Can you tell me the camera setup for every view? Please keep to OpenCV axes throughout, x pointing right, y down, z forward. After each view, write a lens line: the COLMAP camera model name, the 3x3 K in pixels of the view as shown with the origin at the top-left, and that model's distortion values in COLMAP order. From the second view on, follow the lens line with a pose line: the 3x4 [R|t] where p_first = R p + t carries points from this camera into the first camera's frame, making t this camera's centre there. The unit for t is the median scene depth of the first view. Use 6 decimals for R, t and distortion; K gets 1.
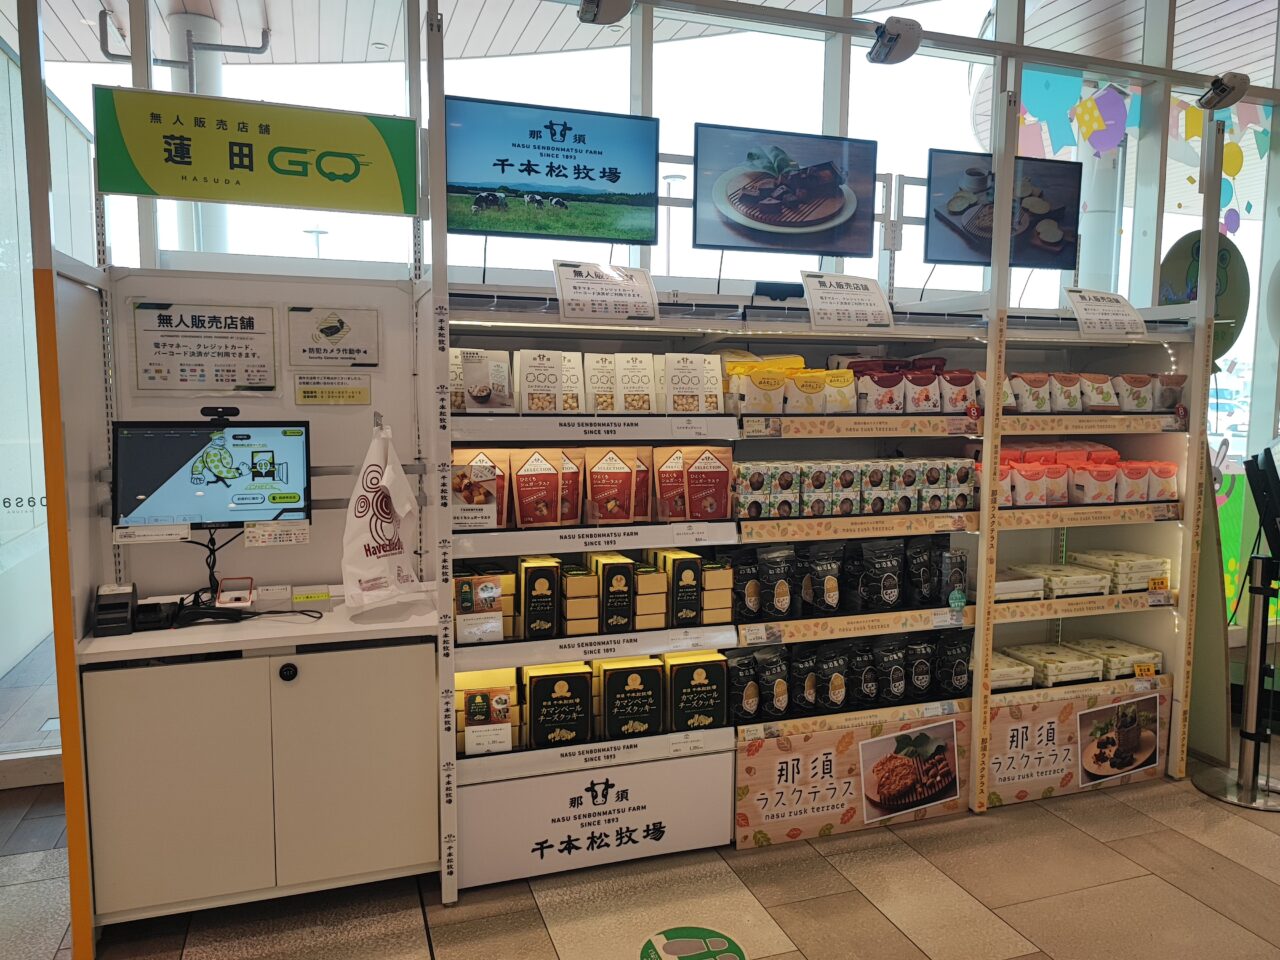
lens RADIAL K [[943.9, 0, 640.0], [0, 943.9, 479.1], [0, 0, 1]] dist [0.001545, -0.006248]
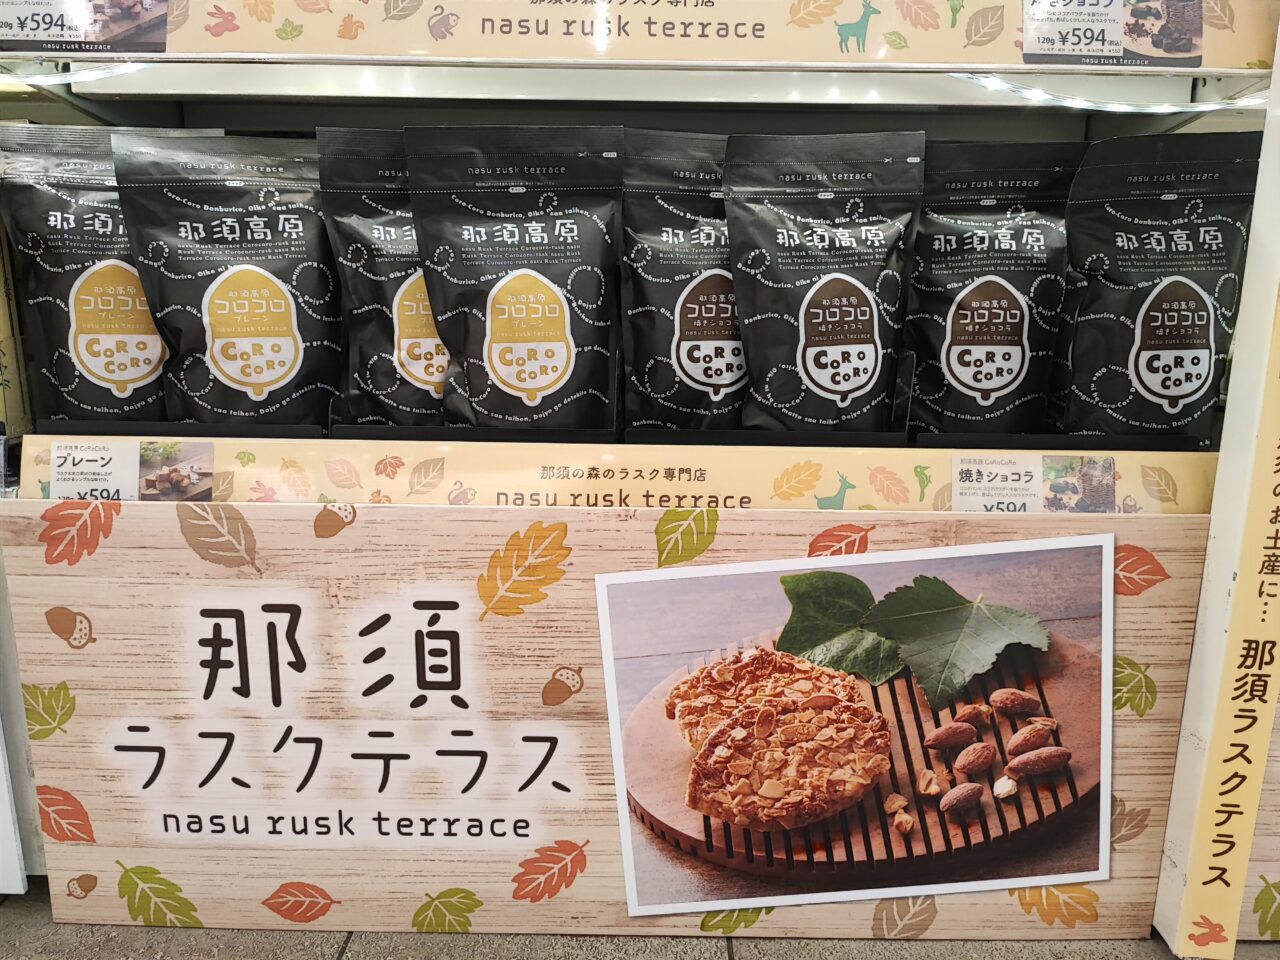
lens RADIAL K [[943.9, 0, 643.6], [0, 943.9, 482.4], [0, 0, 1]] dist [0.001545, -0.006248]
pose [[0.944514, 0.080117, -0.318551, 0.320025], [-0.042340, 0.991403, 0.123805, 0.234351], [0.325731, -0.103448, 0.939786, 0.815015]]
